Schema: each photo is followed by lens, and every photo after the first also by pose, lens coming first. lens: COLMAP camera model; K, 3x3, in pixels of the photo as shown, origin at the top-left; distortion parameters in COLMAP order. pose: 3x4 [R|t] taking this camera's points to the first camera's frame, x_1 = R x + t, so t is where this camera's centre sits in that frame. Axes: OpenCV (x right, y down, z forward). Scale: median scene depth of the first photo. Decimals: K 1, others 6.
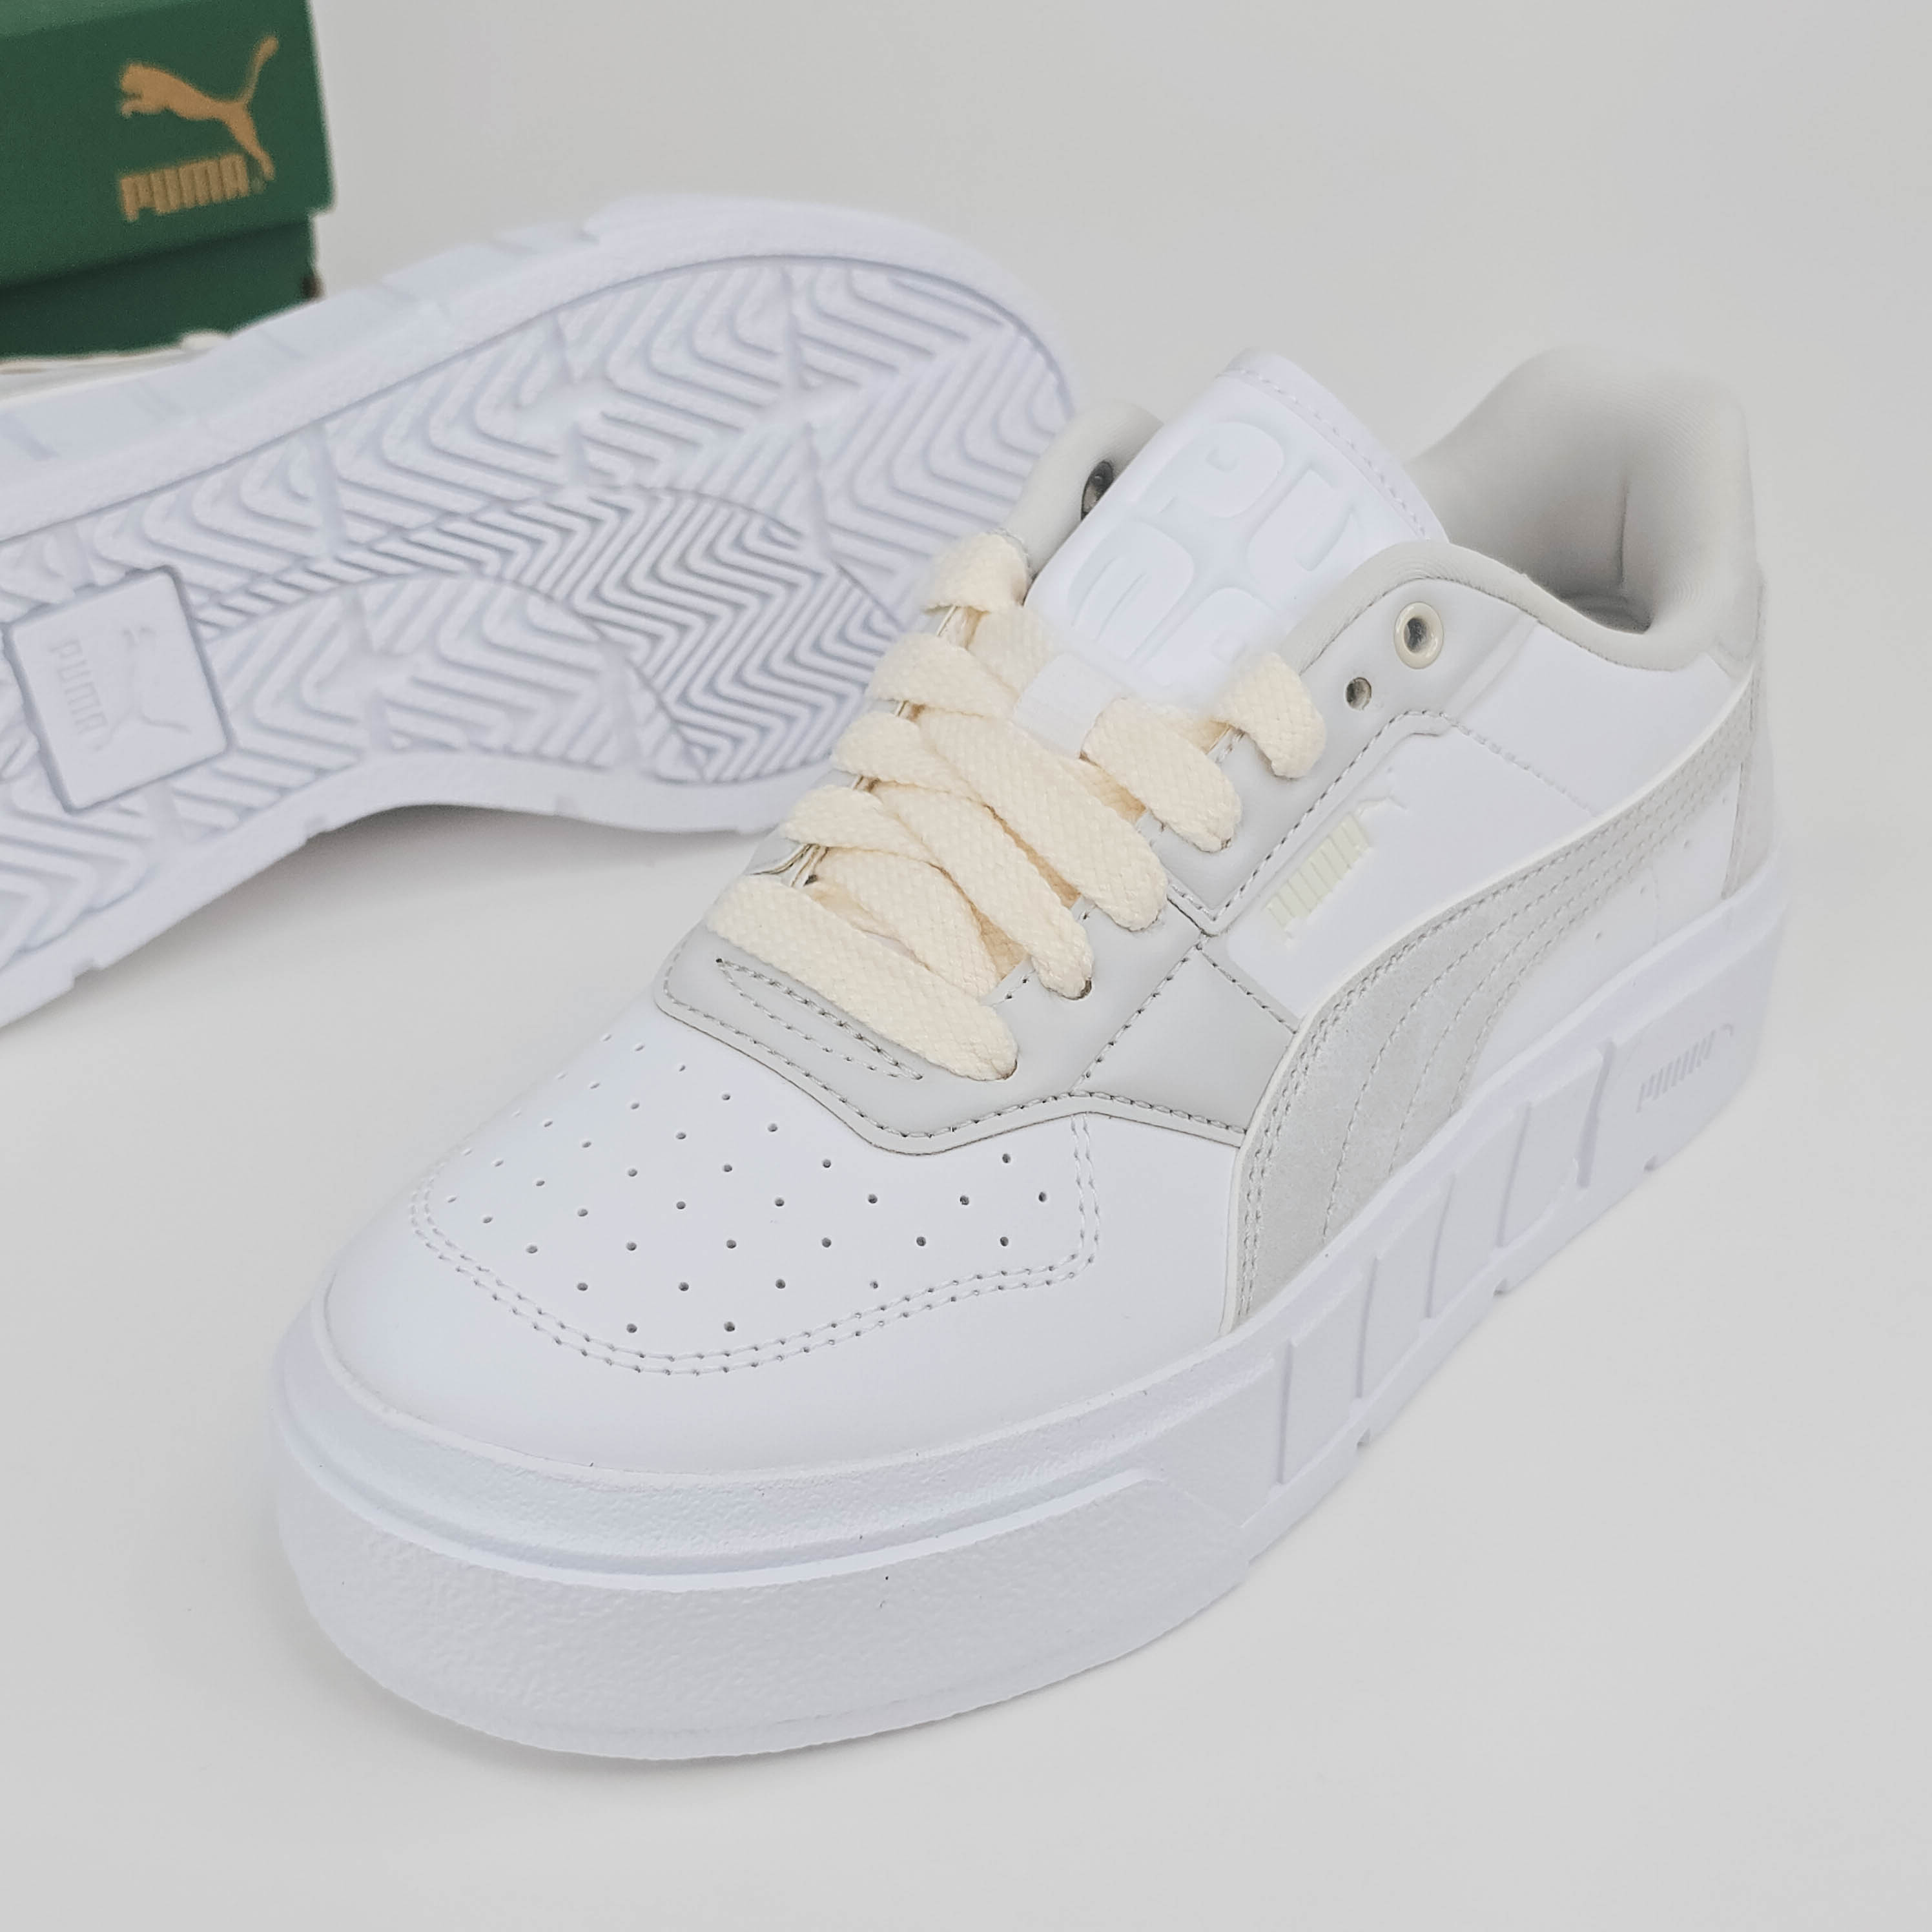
lens RADIAL K [[3656.1, 0, 966.0], [0, 3656.1, 966.0], [0, 0, 1]] dist [0.123636, -0.611556]
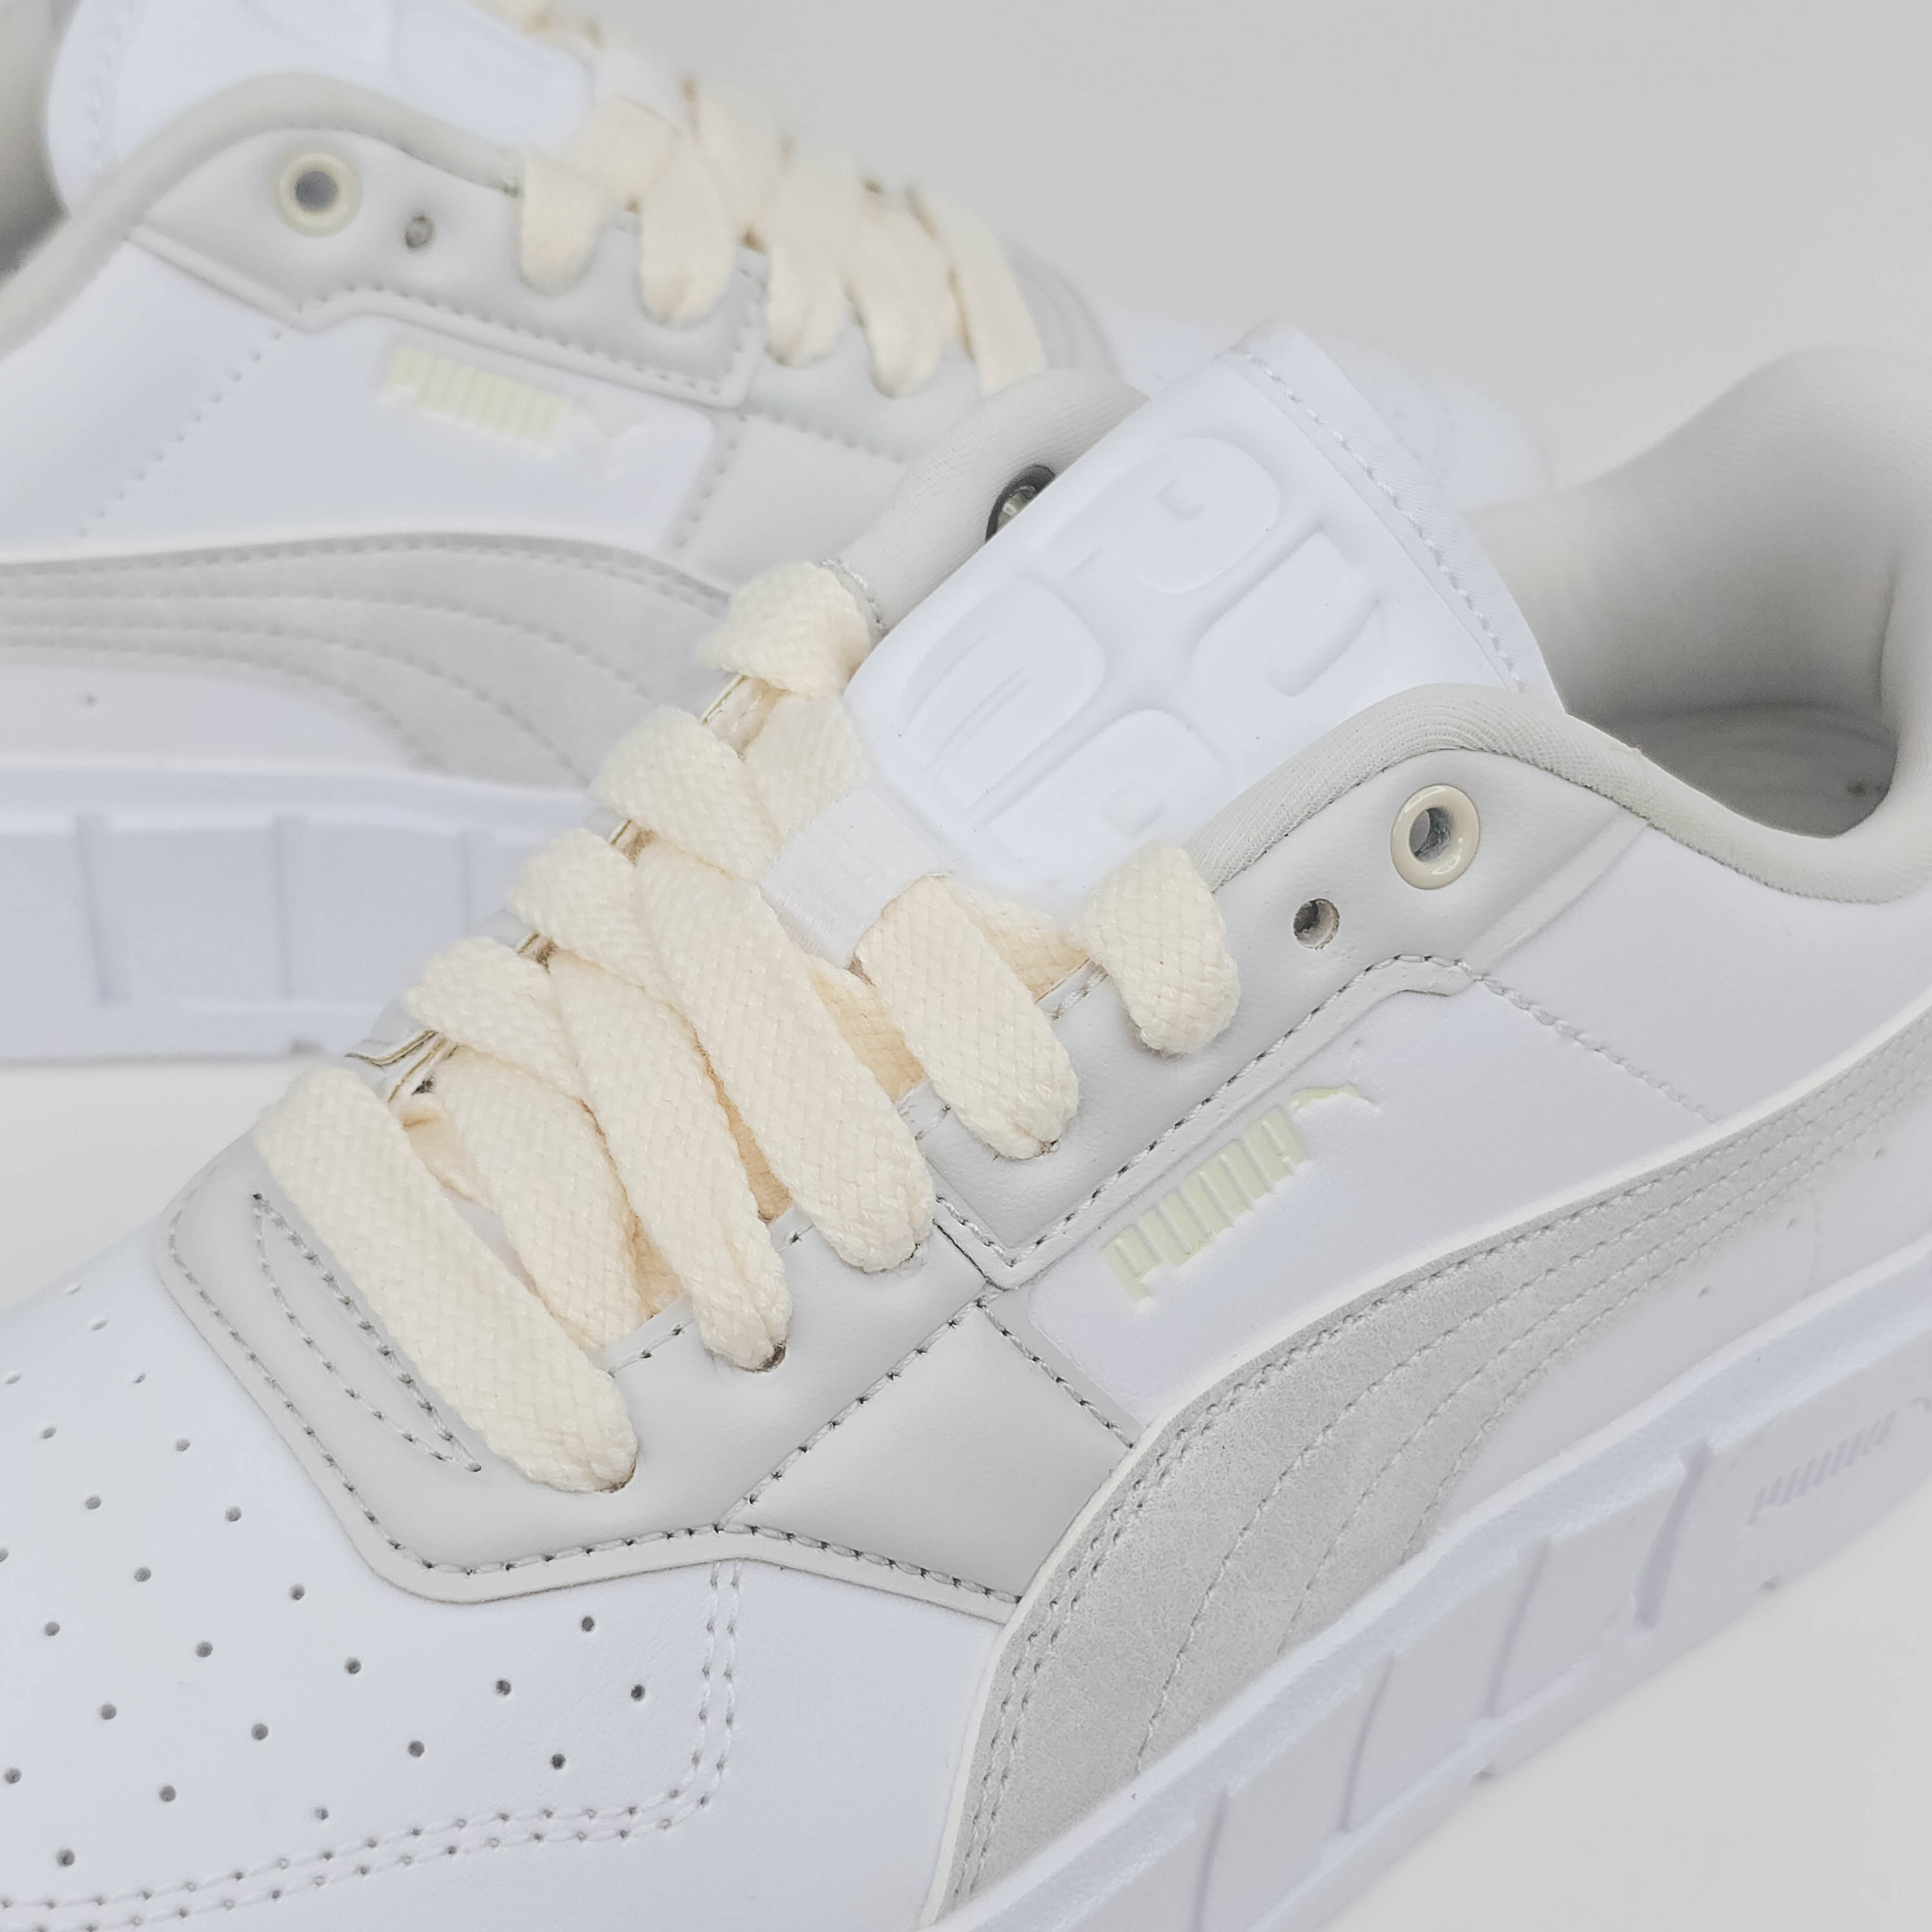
lens RADIAL K [[3656.1, 0, 966.0], [0, 3656.1, 966.0], [0, 0, 1]] dist [0.123636, -0.611556]
pose [[0.981280, 0.146672, -0.124809, 0.129625], [-0.135258, 0.986195, 0.095521, -0.120327], [0.137096, -0.076852, 0.987572, 0.384152]]
